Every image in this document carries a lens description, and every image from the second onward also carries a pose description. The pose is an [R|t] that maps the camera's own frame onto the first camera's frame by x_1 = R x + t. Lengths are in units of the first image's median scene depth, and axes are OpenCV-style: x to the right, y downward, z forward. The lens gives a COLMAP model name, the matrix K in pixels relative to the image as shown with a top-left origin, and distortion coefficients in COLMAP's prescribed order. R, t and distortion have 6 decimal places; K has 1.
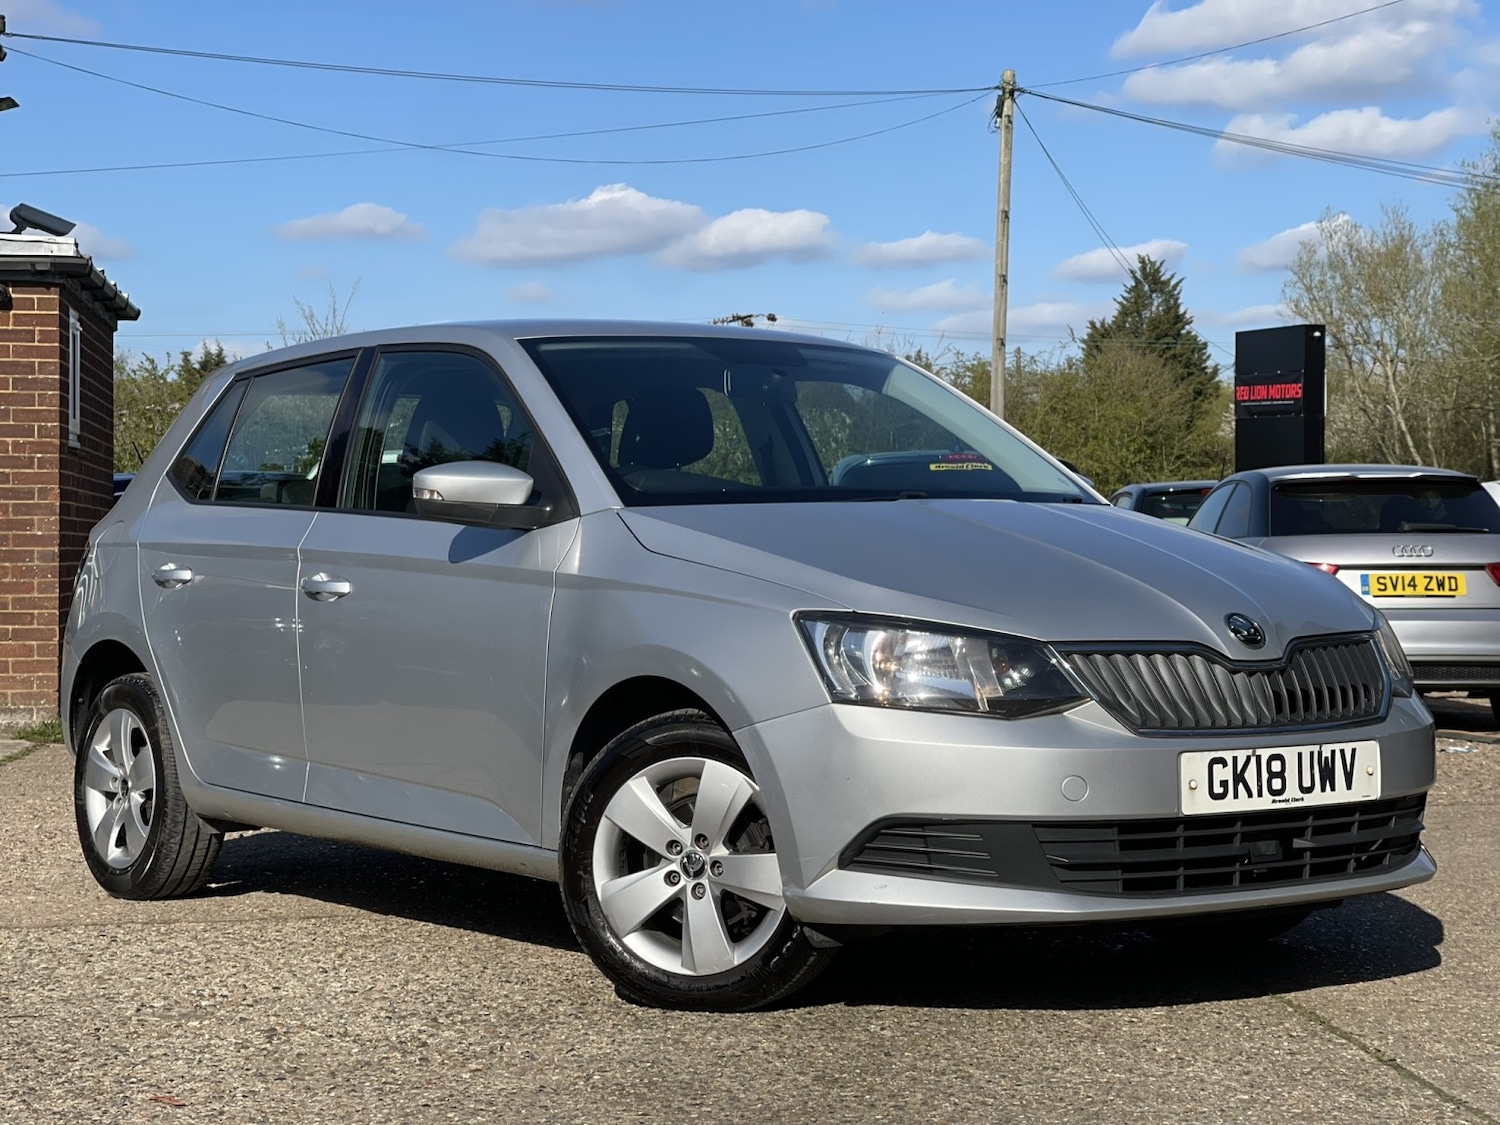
lens RADIAL K [[2819.1, 0, 750.0], [0, 2819.1, 562.5], [0, 0, 1]] dist [0.156547, 0.401497]
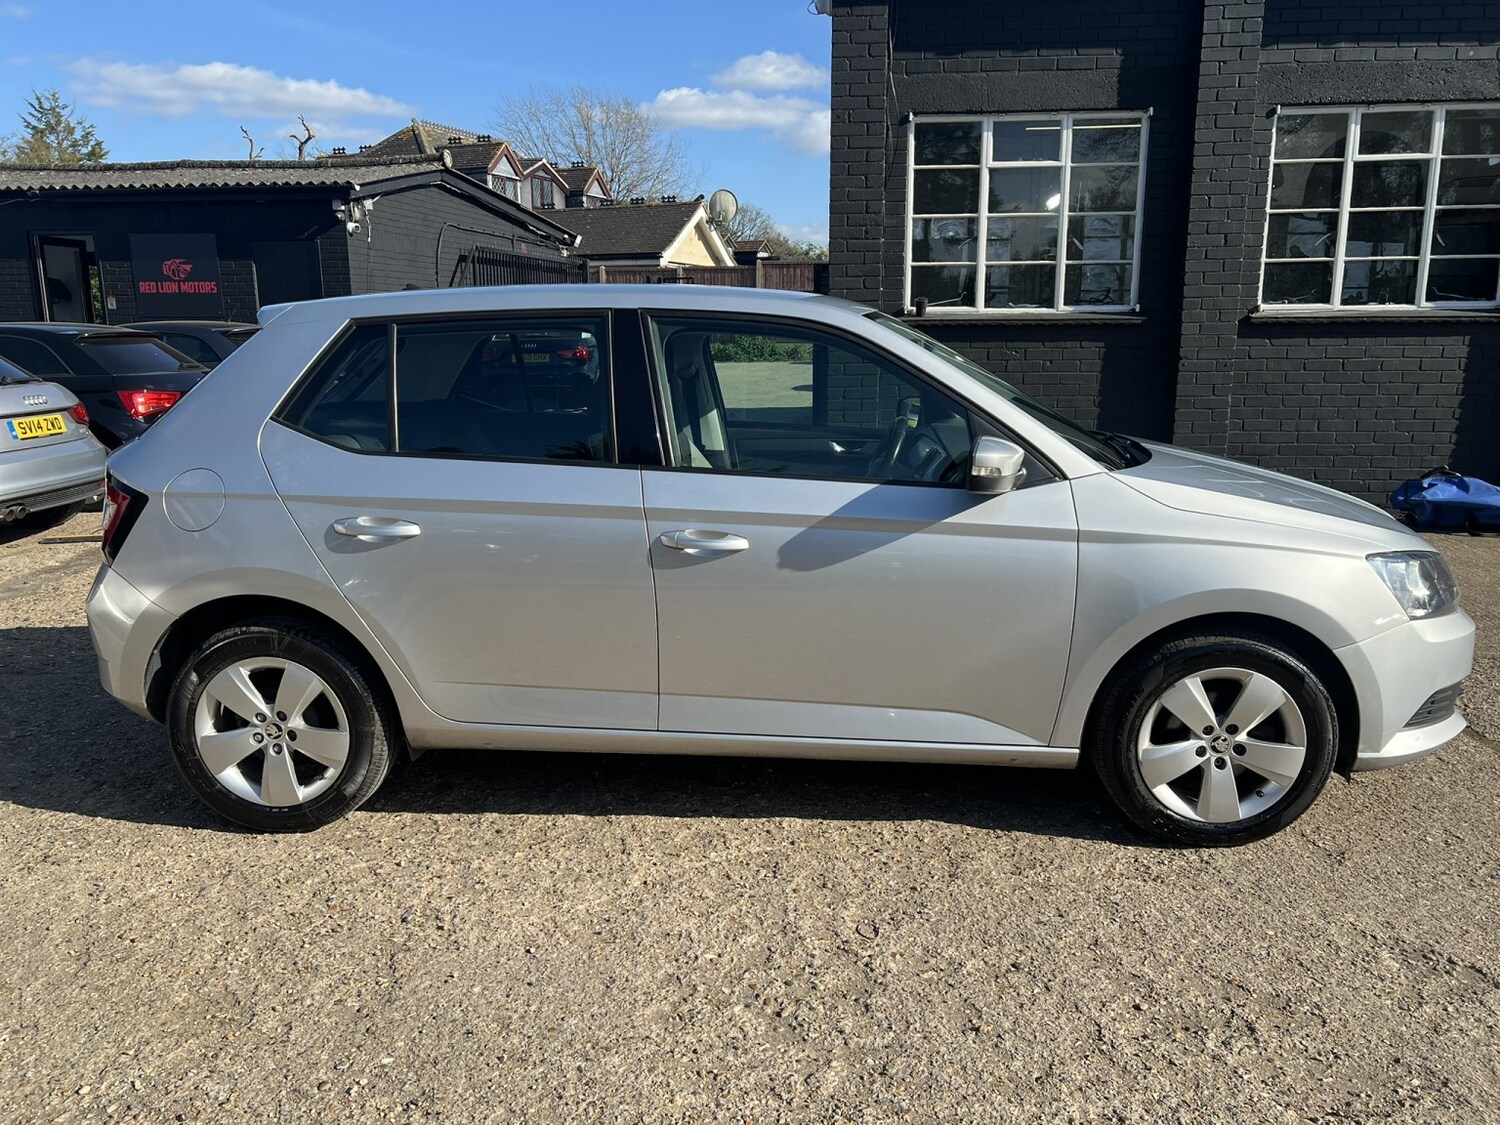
lens RADIAL K [[1126.9, 0, 750.0], [0, 1126.9, 562.5], [0, 0, 1]] dist [0.063573, -0.064884]
pose [[0.629707, -0.153801, 0.761456, -0.563733], [-0.000480, 0.980128, 0.198366, -0.083957], [-0.776833, -0.125277, 0.617119, 0.859099]]
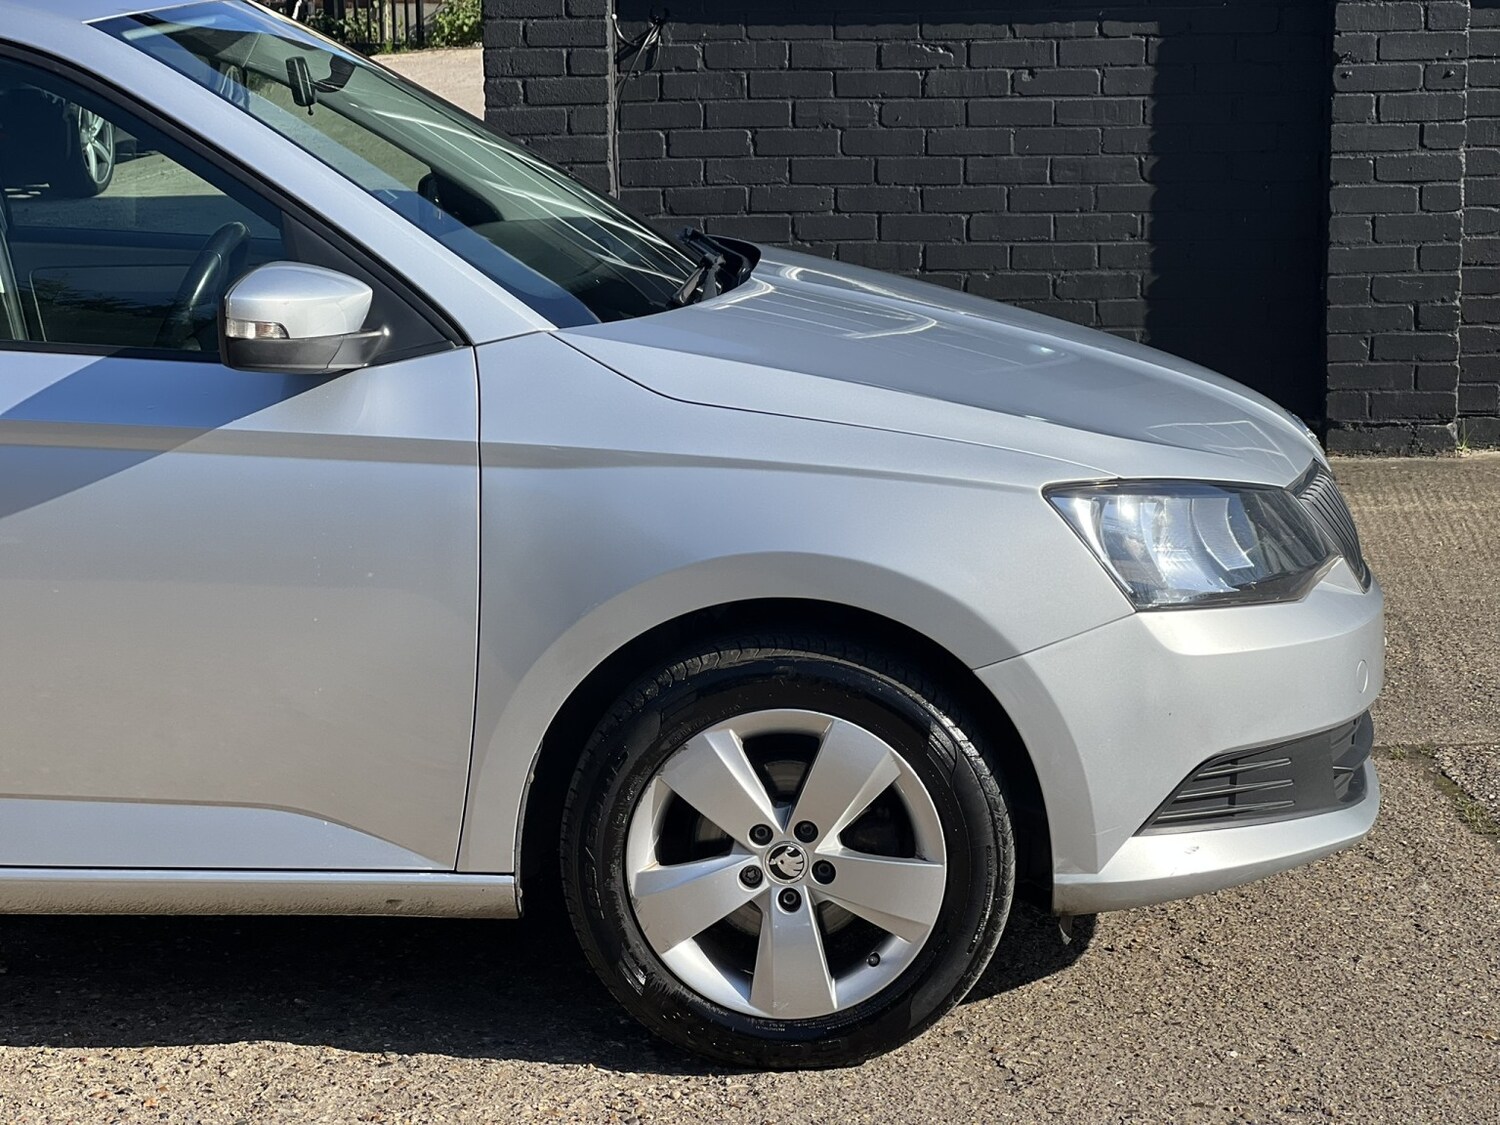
lens RADIAL K [[3332.7, 0, 784.8], [0, 3332.7, 568.8], [0, 0, 1]] dist [0.234914, -0.521480]
pose [[0.620233, -0.147752, 0.770377, -0.637563], [0.009610, 0.983458, 0.180882, -0.108290], [-0.784359, -0.104786, 0.611393, 0.524013]]
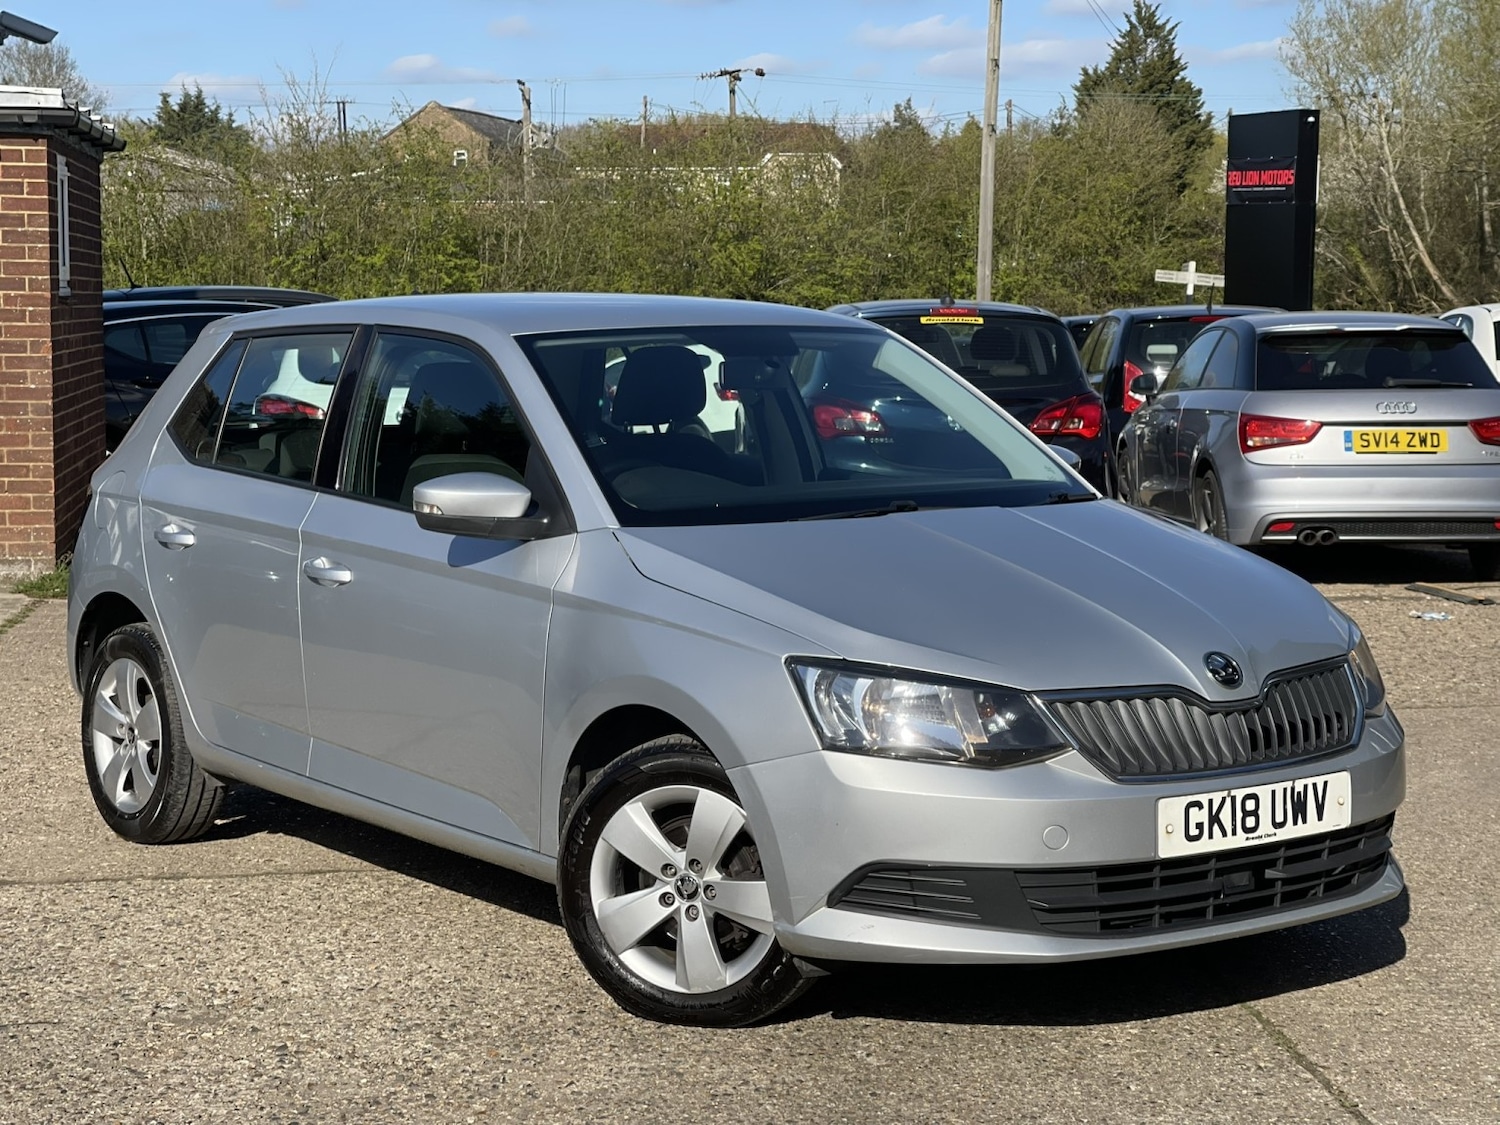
lens RADIAL K [[2819.1, 0, 750.0], [0, 2819.1, 562.5], [0, 0, 1]] dist [0.156547, 0.401497]
pose [[0.999979, 0.004180, 0.005003, -0.002773], [-0.004627, 0.995662, 0.092928, -0.108242], [-0.004592, -0.092949, 0.995660, -0.022153]]
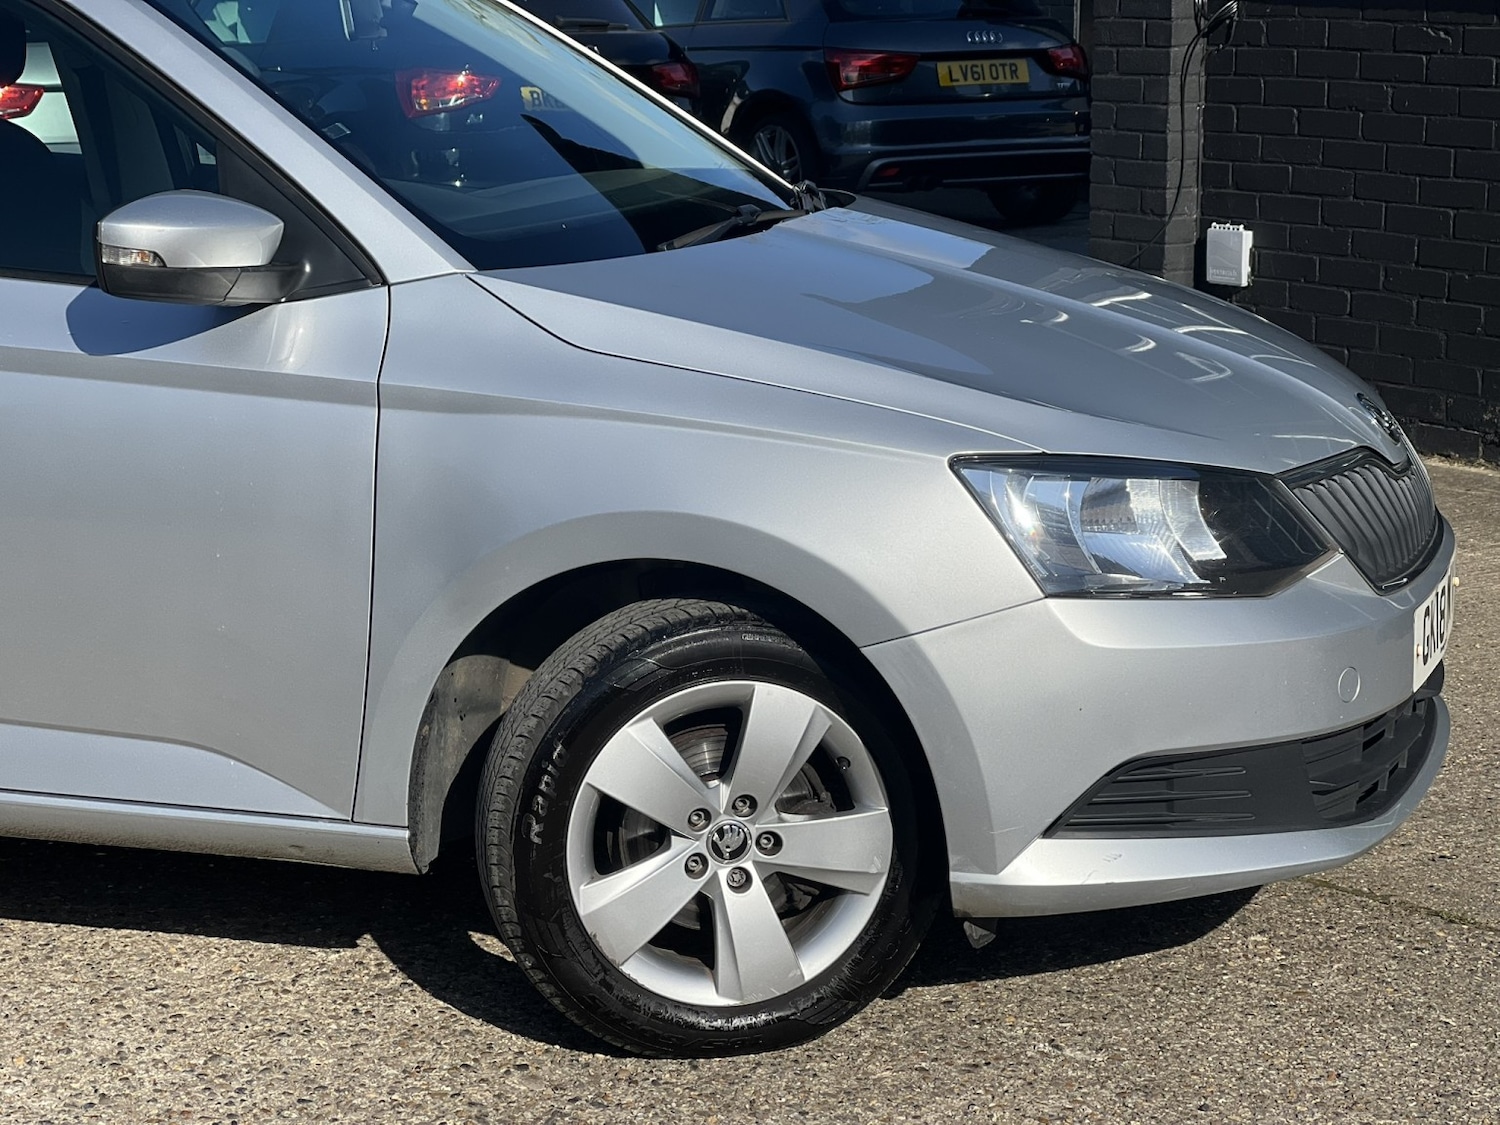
lens RADIAL K [[3332.7, 0, 784.8], [0, 3332.7, 568.8], [0, 0, 1]] dist [0.234914, -0.521480]
pose [[0.802624, -0.107058, 0.586799, -0.452878], [-0.000186, 0.983716, 0.179728, -0.092375], [-0.596485, -0.144363, 0.789535, 0.394922]]
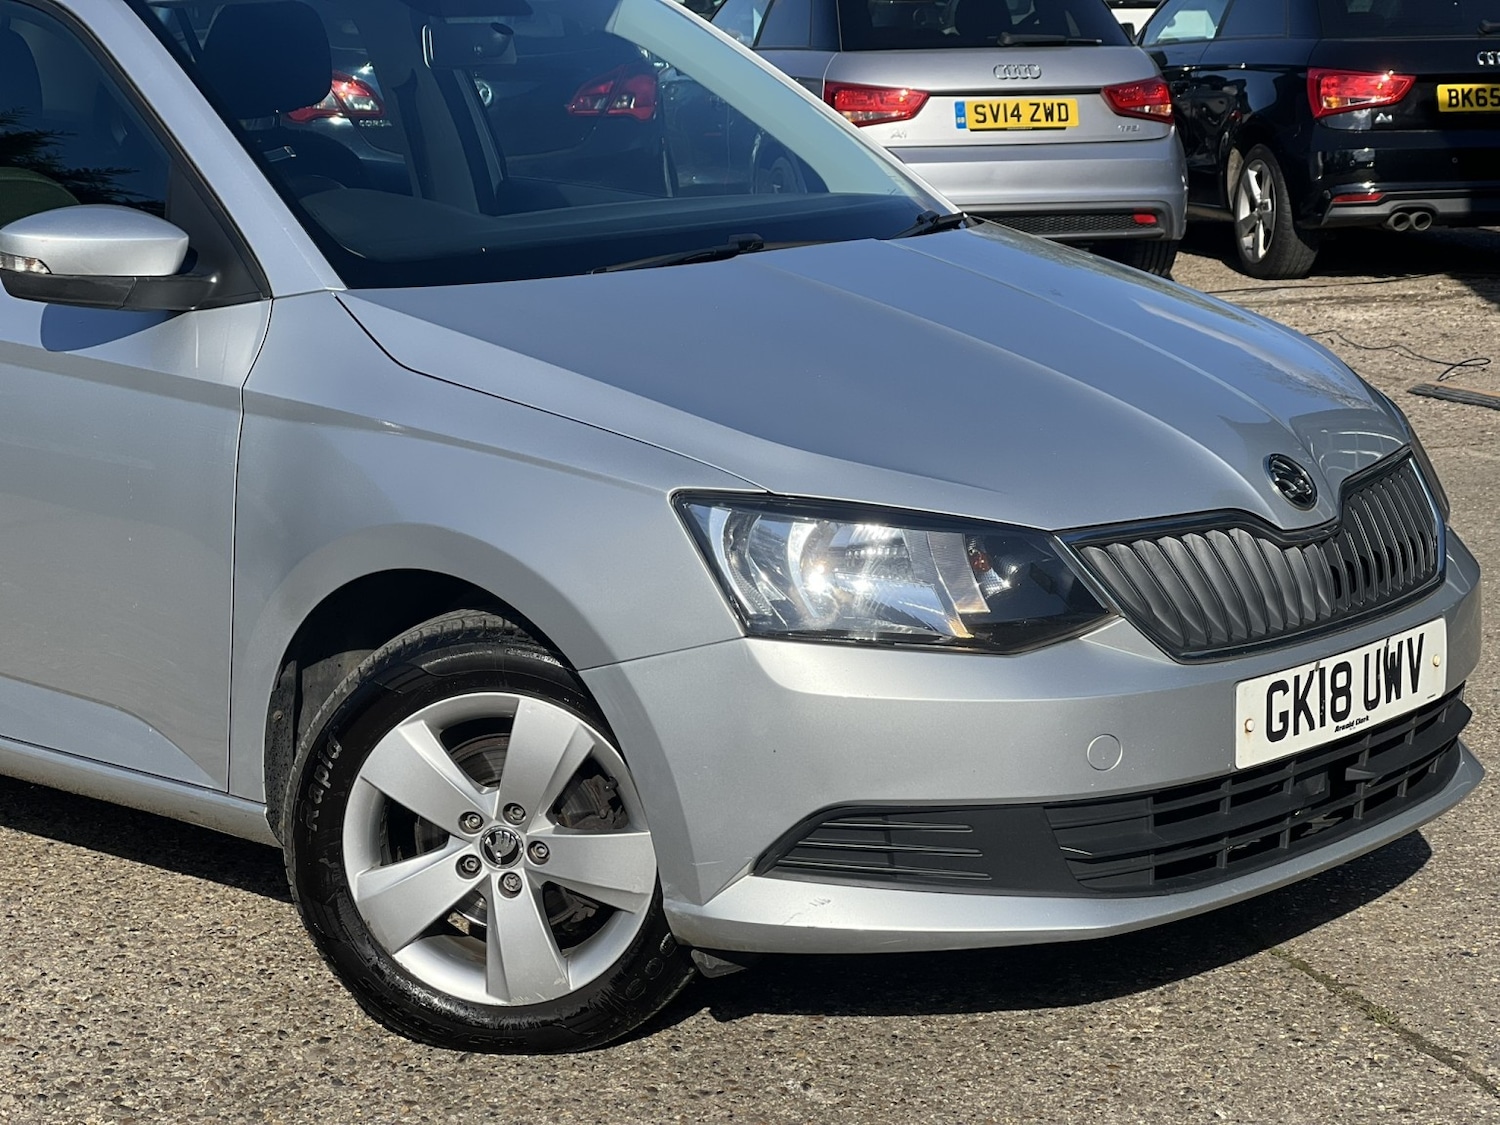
lens RADIAL K [[3346.6, 0, 771.1], [0, 3346.6, 542.8], [0, 0, 1]] dist [0.130078, 1.173251]
pose [[0.973382, -0.040804, 0.225526, -0.134778], [0.000108, 0.984105, 0.177585, -0.106342], [-0.229188, -0.172834, 0.957915, 0.230599]]
